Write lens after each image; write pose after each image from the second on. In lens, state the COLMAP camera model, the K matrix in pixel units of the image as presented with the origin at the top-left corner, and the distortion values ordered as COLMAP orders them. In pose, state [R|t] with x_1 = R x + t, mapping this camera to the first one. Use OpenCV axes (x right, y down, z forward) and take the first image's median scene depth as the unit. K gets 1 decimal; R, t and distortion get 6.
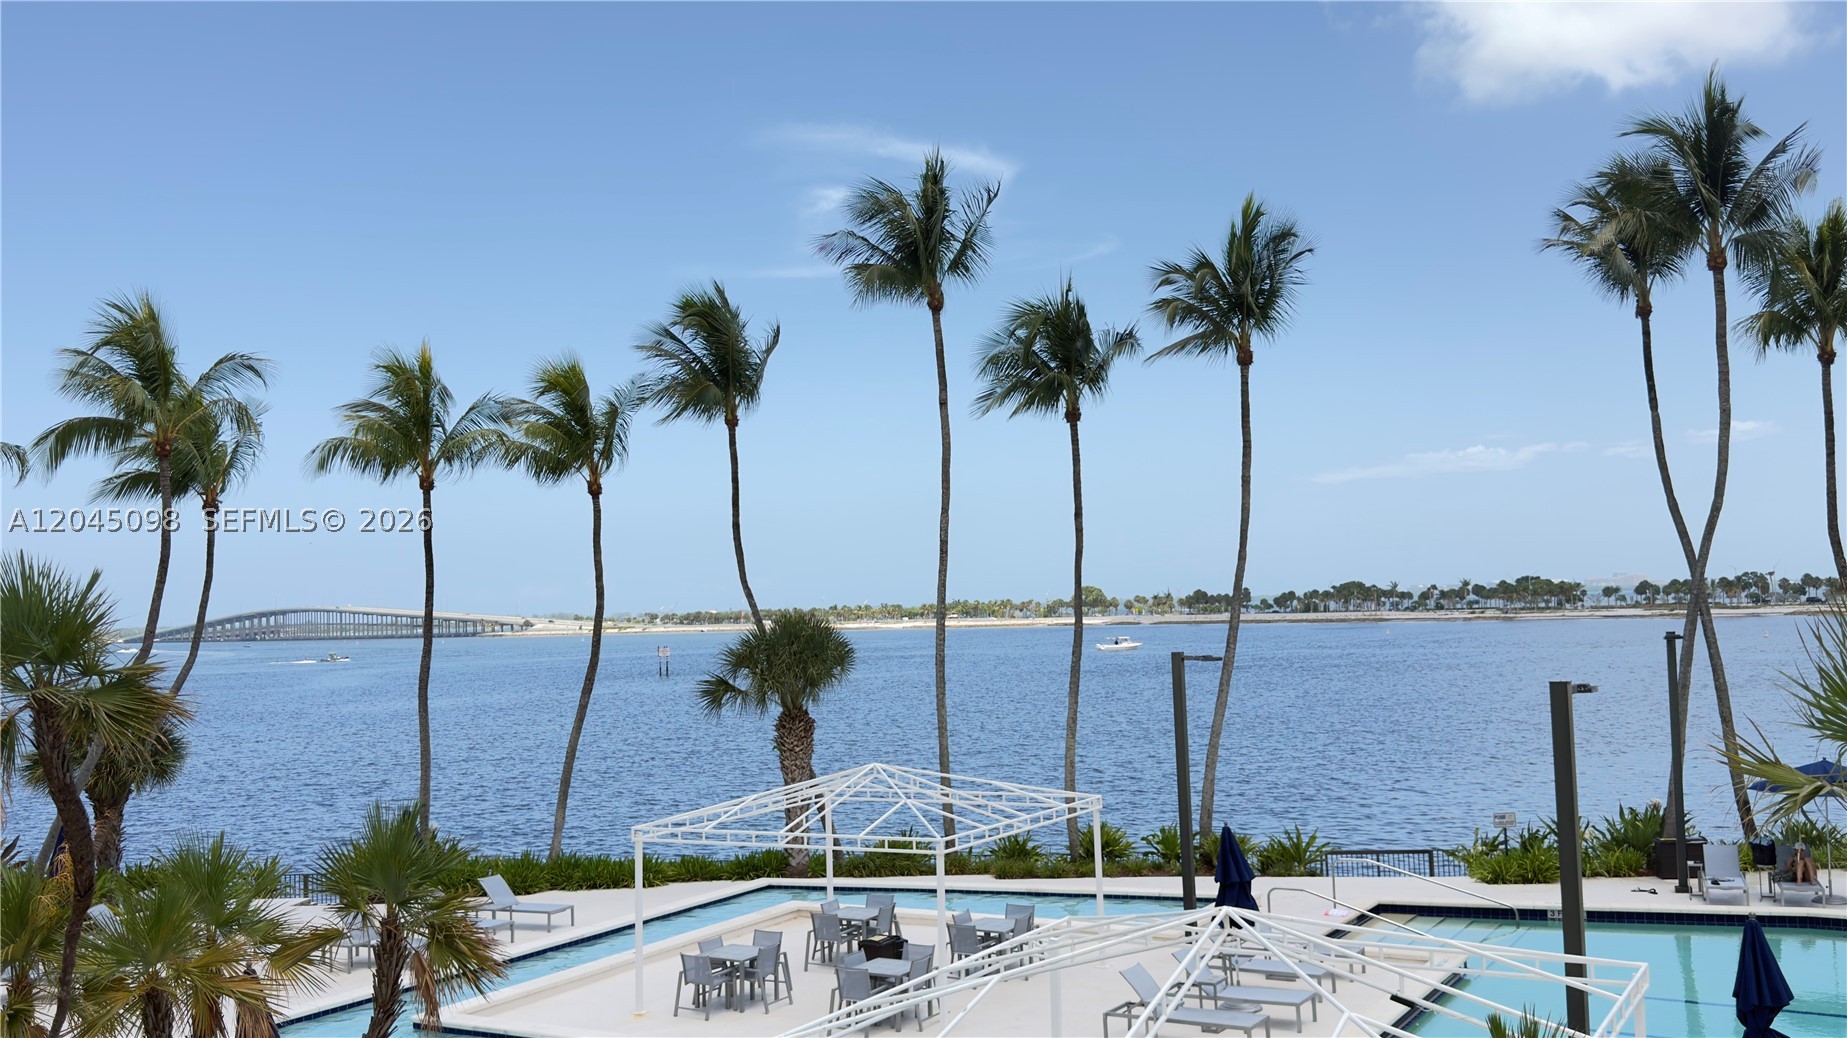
lens RADIAL K [[1658.8, 0, 923.5], [0, 1658.8, 519.0], [0, 0, 1]] dist [0.126908, -0.264032]
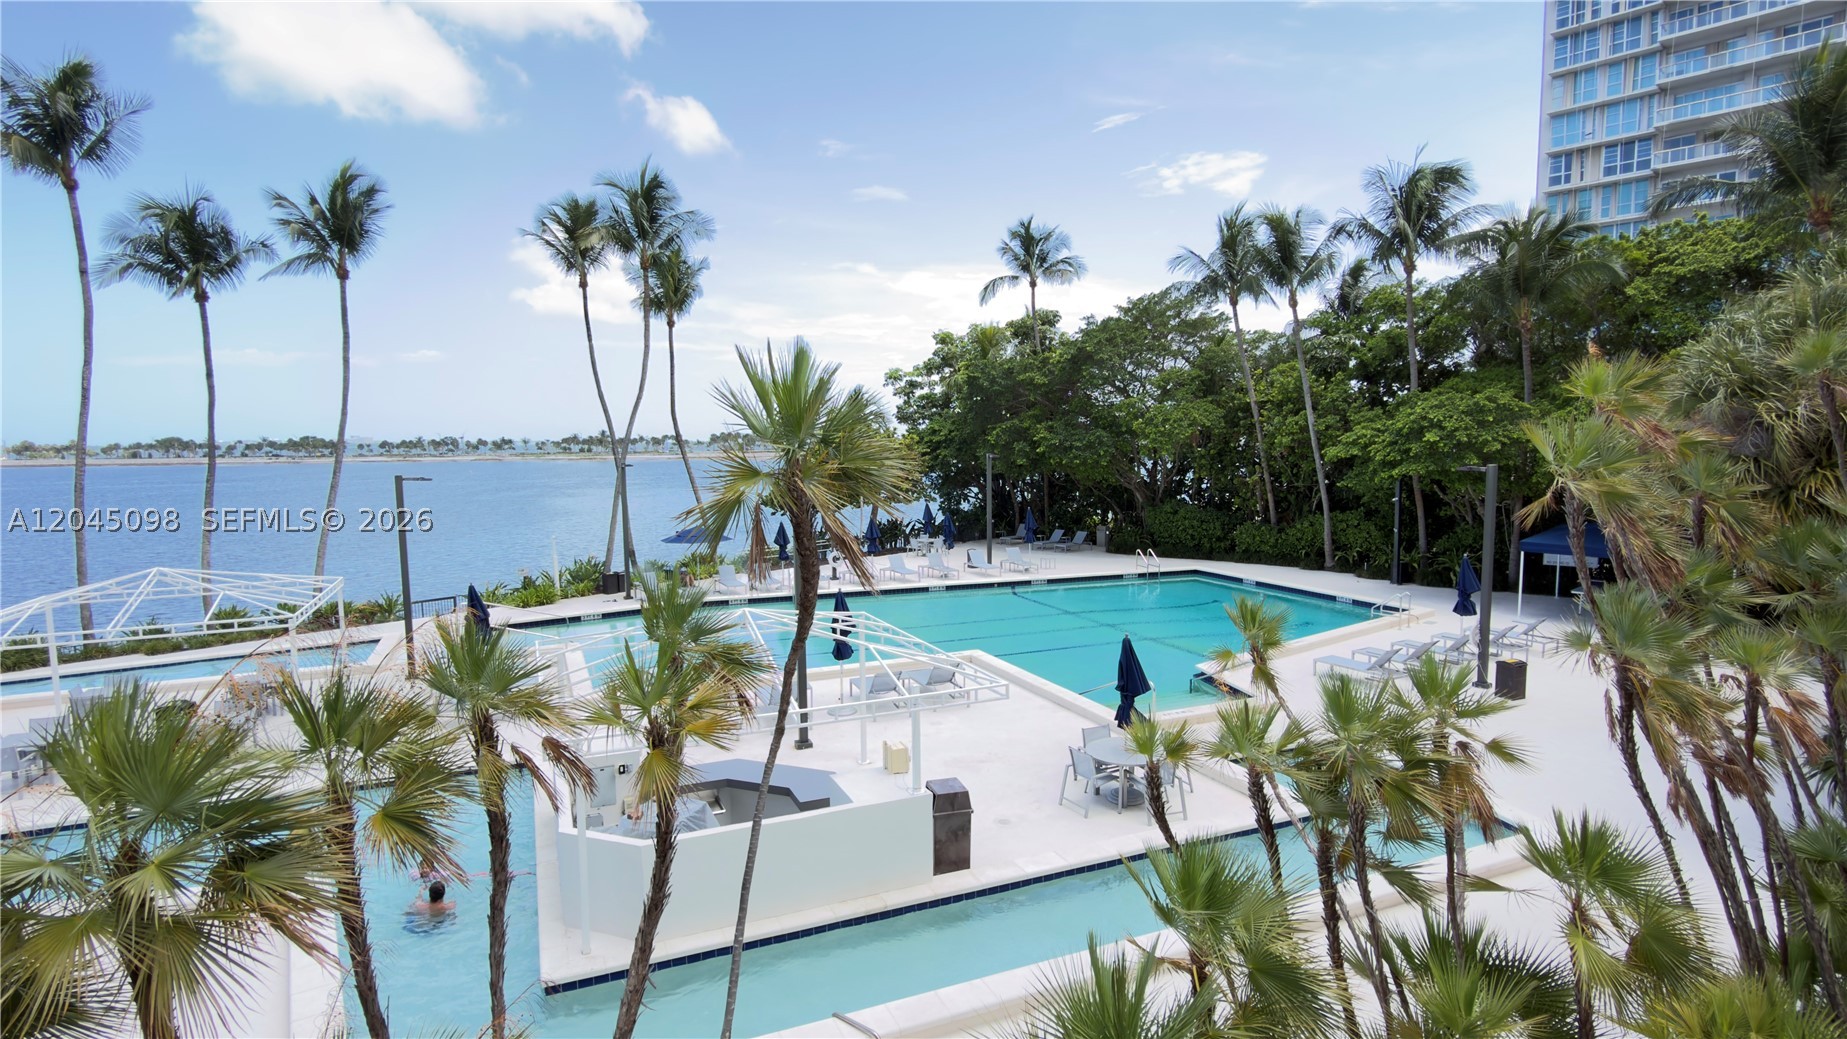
lens RADIAL K [[943.4, 0, 923.5], [0, 943.4, 519.5], [0, 0, 1]] dist [0.001943, 0.000580]
pose [[0.580793, -0.047799, 0.812647, -0.213951], [-0.047961, 0.994531, 0.092774, 0.016263], [-0.812637, -0.092858, 0.575325, 0.115951]]
